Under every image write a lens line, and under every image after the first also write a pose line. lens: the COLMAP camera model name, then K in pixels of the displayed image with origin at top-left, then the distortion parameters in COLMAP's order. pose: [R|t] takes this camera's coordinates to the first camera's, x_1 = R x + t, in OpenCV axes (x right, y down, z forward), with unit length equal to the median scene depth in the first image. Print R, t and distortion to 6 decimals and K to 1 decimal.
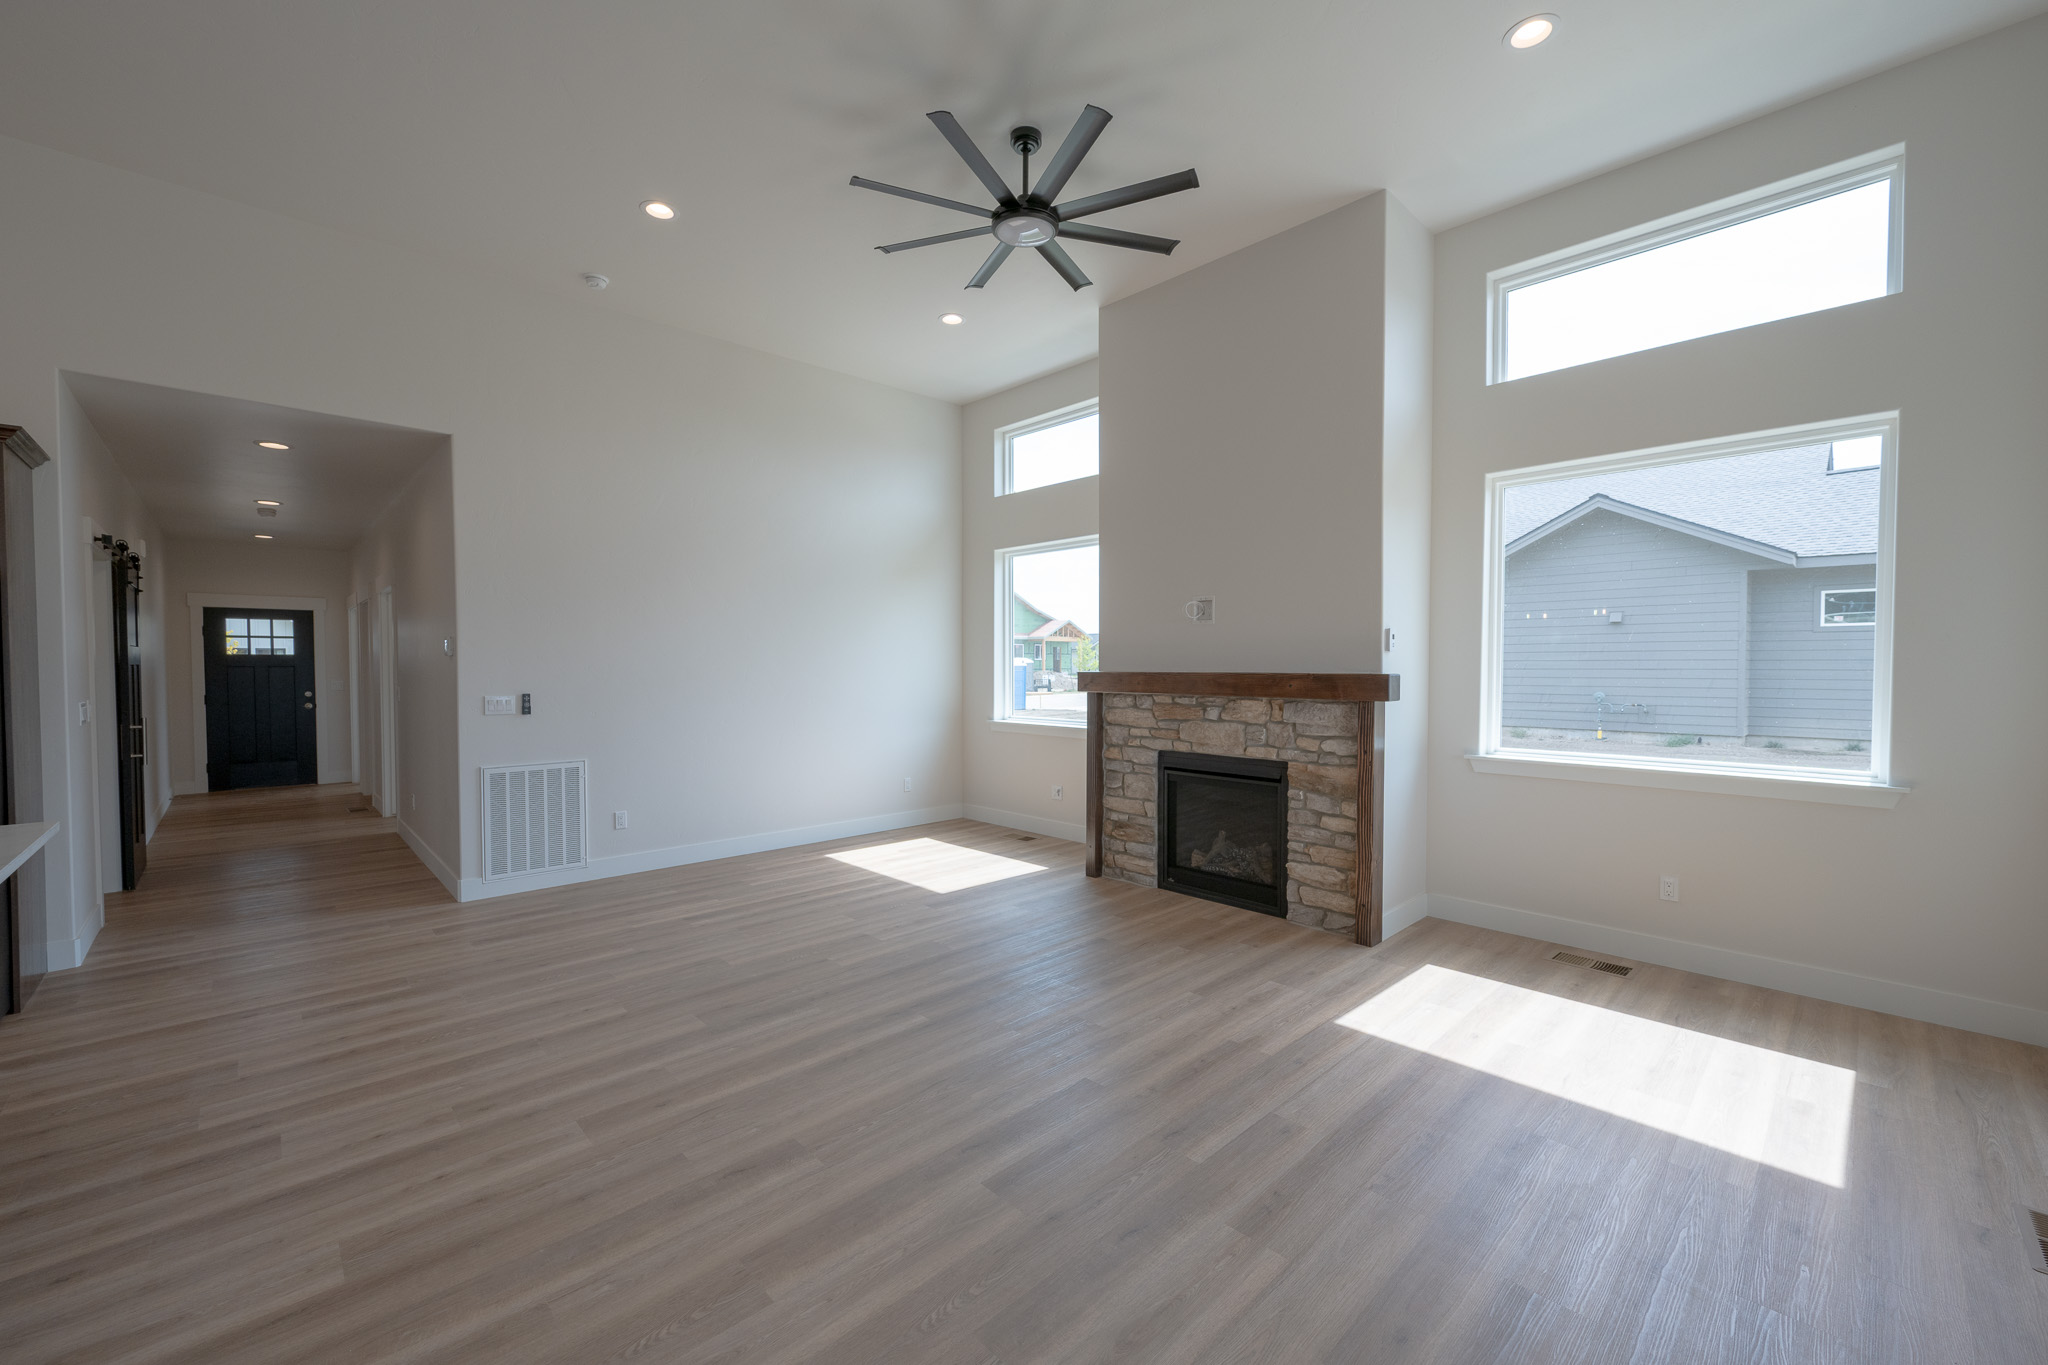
lens RADIAL K [[811.1, 0, 1036.3], [0, 811.1, 685.9], [0, 0, 1]] dist [0.000833, 0.000428]
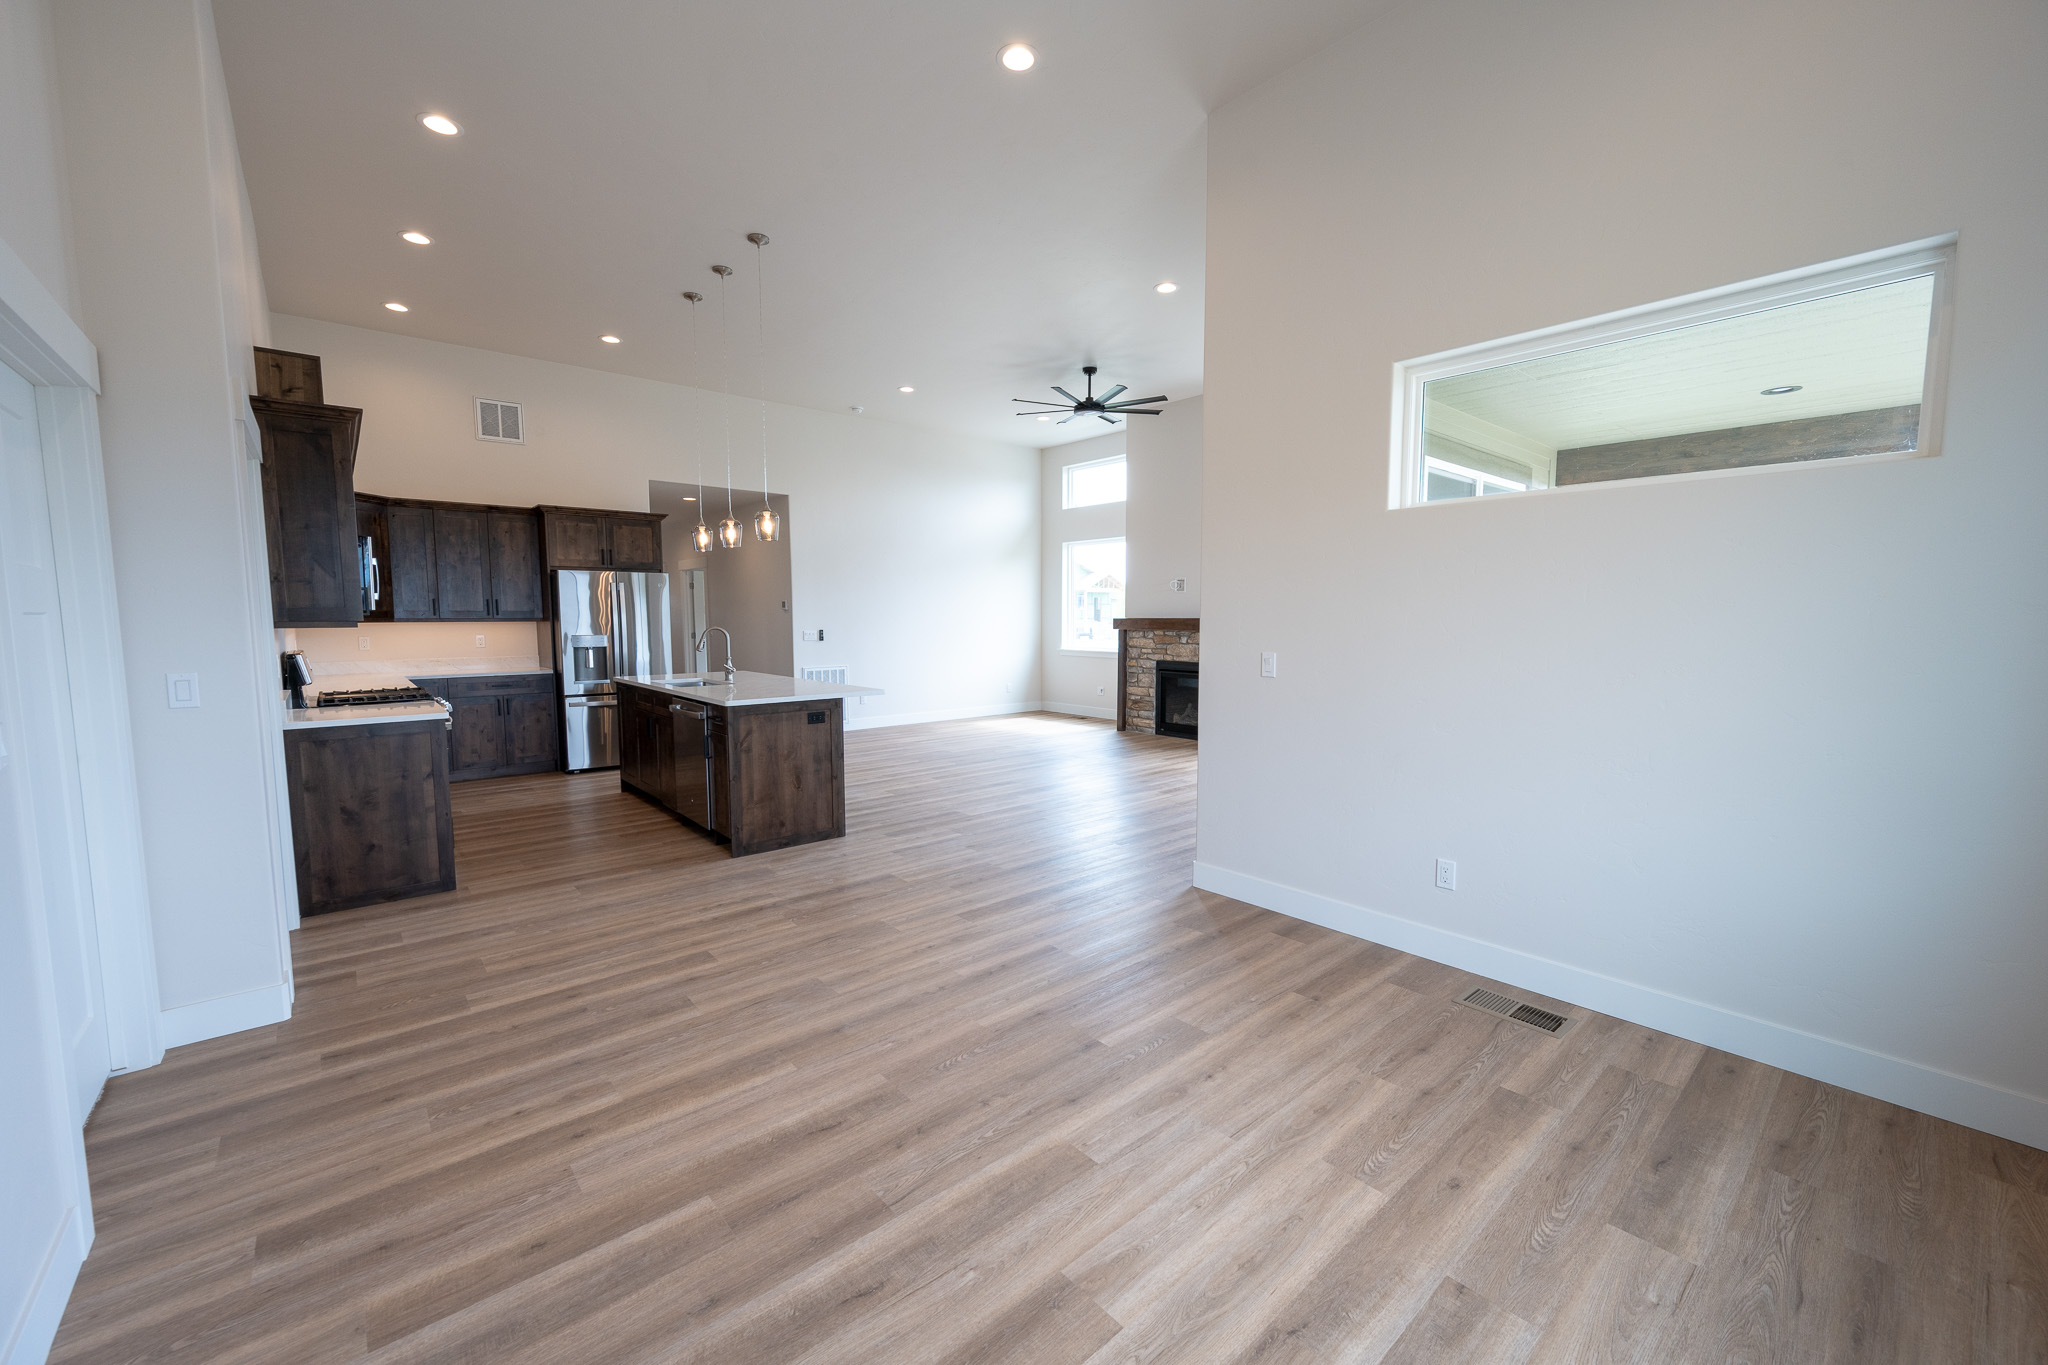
lens RADIAL K [[811.1, 0, 1037.9], [0, 811.1, 683.2], [0, 0, 1]] dist [0.000833, 0.000428]
pose [[0.998891, 0.003015, -0.046979, -0.031850], [-0.000244, 0.998265, 0.058888, 0.021917], [0.047075, -0.058811, 0.997159, -0.843585]]
